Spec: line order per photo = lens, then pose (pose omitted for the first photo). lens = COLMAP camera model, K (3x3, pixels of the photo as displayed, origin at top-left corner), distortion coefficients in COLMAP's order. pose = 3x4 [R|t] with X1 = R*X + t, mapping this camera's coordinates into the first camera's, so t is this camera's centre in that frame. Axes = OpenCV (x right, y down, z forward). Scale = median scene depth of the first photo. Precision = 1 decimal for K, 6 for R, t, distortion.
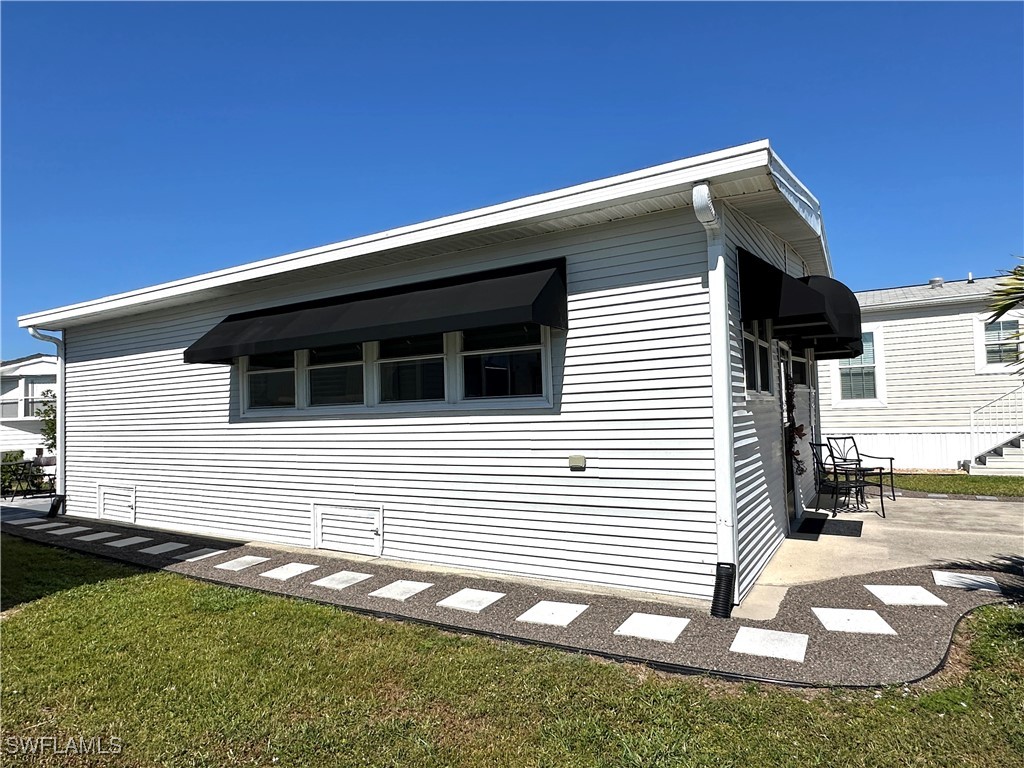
lens RADIAL K [[607.4, 0, 512.6], [0, 607.4, 384.3], [0, 0, 1]] dist [0.001070, -0.000173]
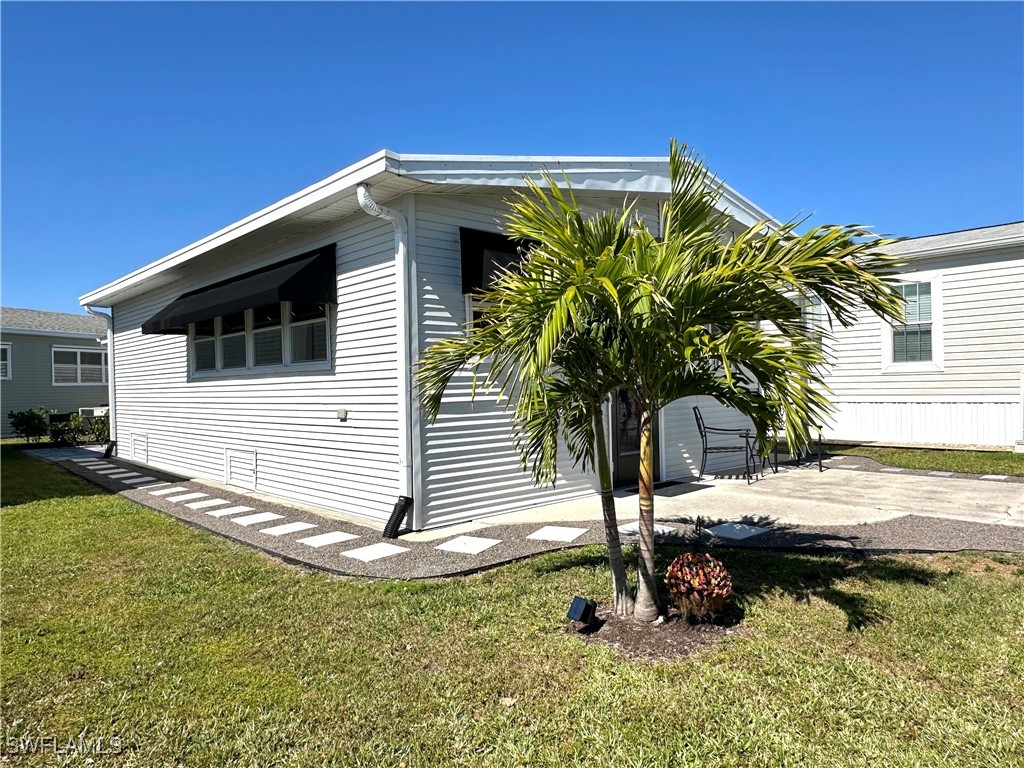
lens RADIAL K [[686.0, 0, 512.0], [0, 686.0, 385.6], [0, 0, 1]] dist [-0.006501, -0.000903]
pose [[0.961977, 0.007381, -0.273029, 0.617966], [0.008351, 0.998373, 0.056413, -0.002671], [0.273001, -0.056548, 0.960350, -0.166731]]
